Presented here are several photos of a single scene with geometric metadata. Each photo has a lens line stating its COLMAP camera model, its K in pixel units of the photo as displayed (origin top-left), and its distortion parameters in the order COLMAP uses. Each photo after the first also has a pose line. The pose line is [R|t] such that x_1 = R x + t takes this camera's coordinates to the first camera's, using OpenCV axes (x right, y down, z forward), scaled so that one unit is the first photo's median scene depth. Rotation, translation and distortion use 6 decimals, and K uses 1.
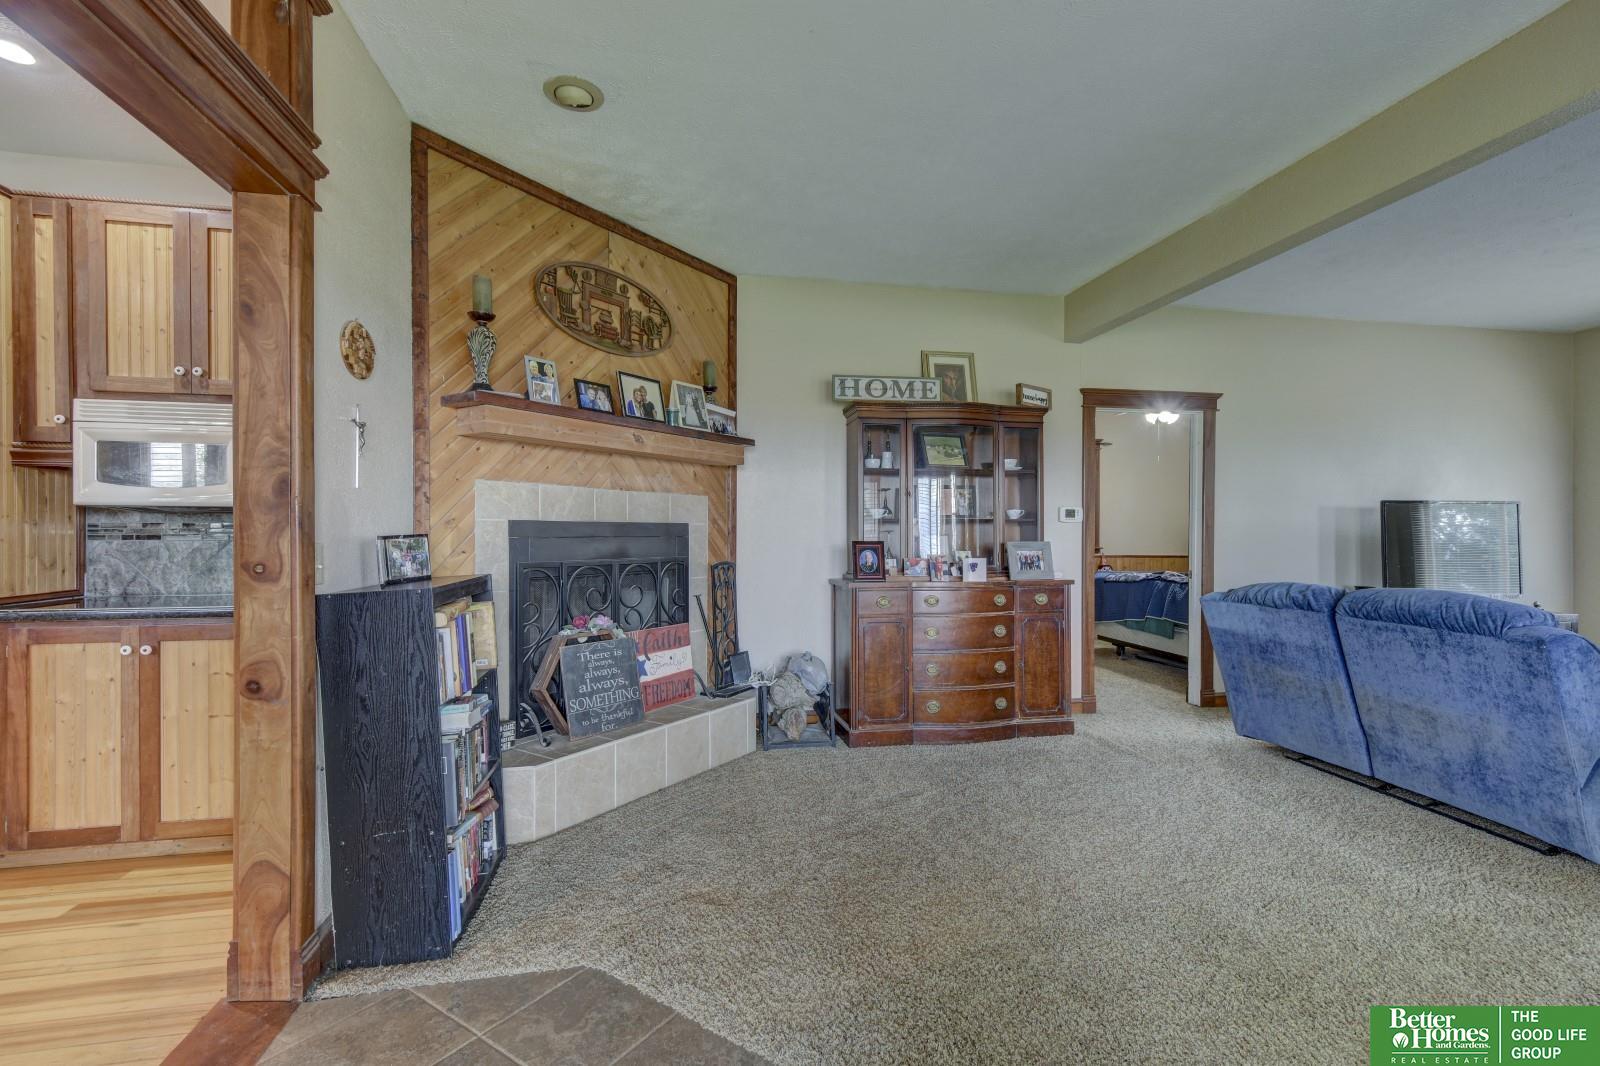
lens RADIAL K [[676.9, 0, 800.0], [0, 676.9, 533.0], [0, 0, 1]] dist [0.001482, 0.000087]
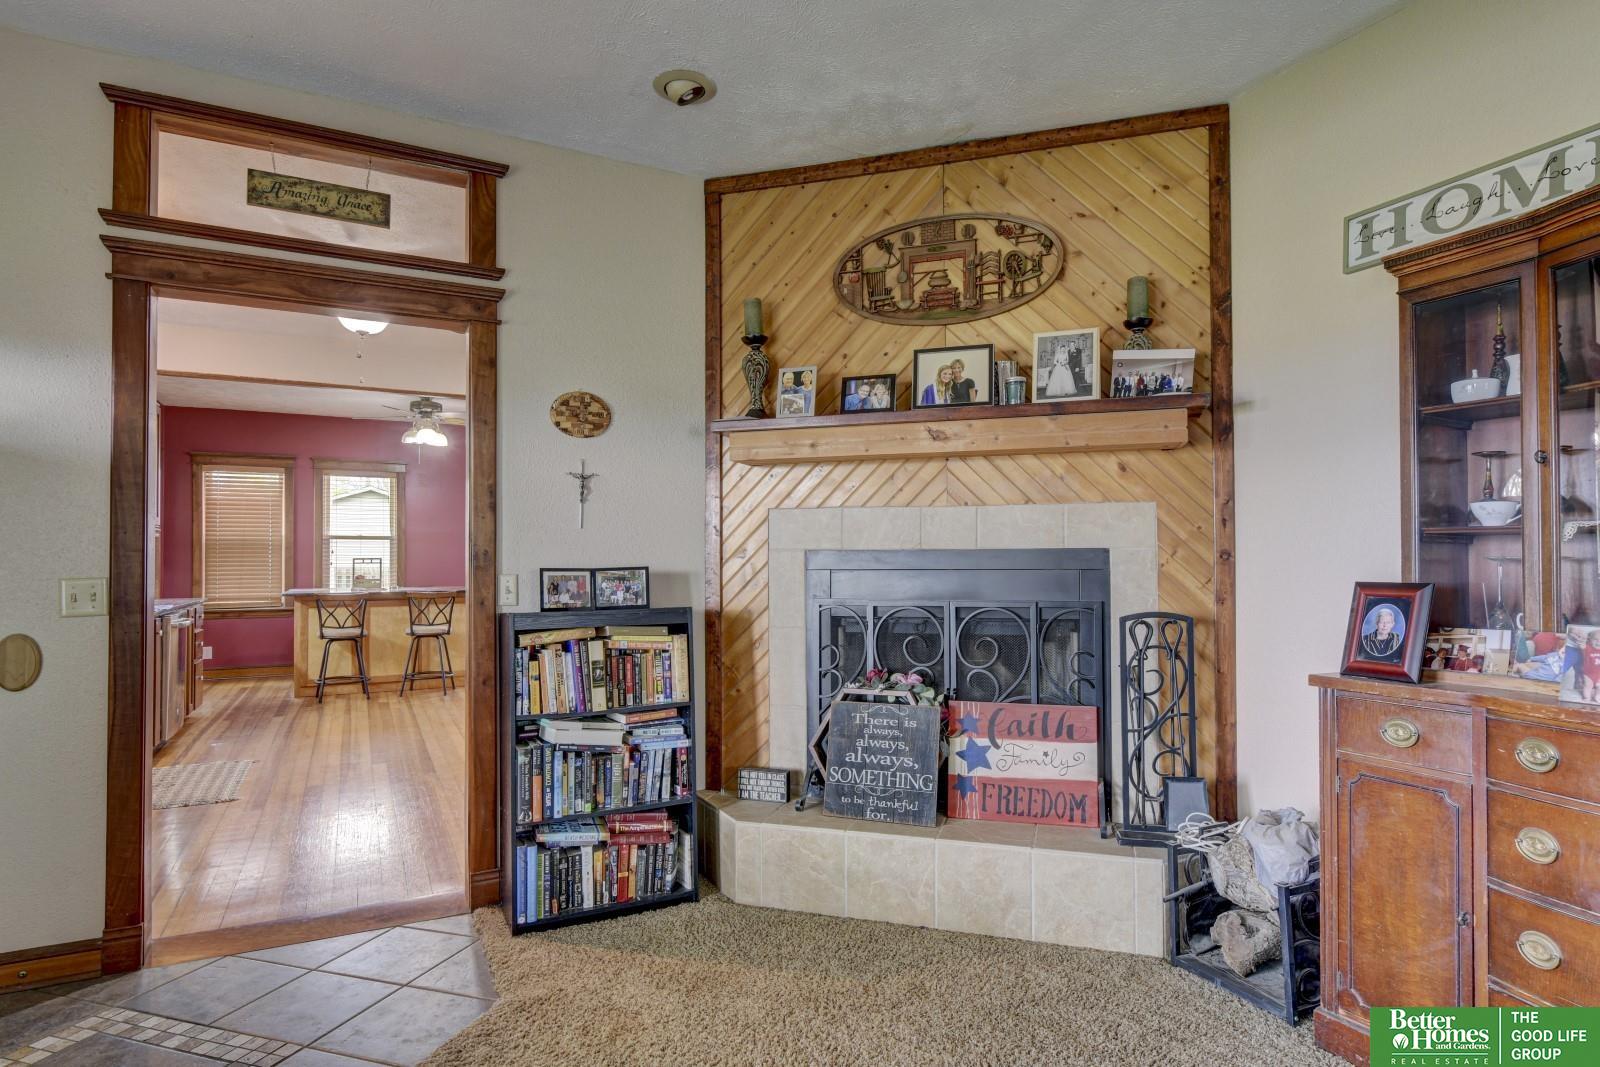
lens RADIAL K [[840.1, 0, 801.7], [0, 840.1, 548.8], [0, 0, 1]] dist [-0.002221, -0.000955]
pose [[0.319951, -0.019137, -0.947241, 0.546492], [0.004636, 0.999816, -0.018634, -0.000687], [0.947423, 0.001570, 0.319980, 0.550910]]
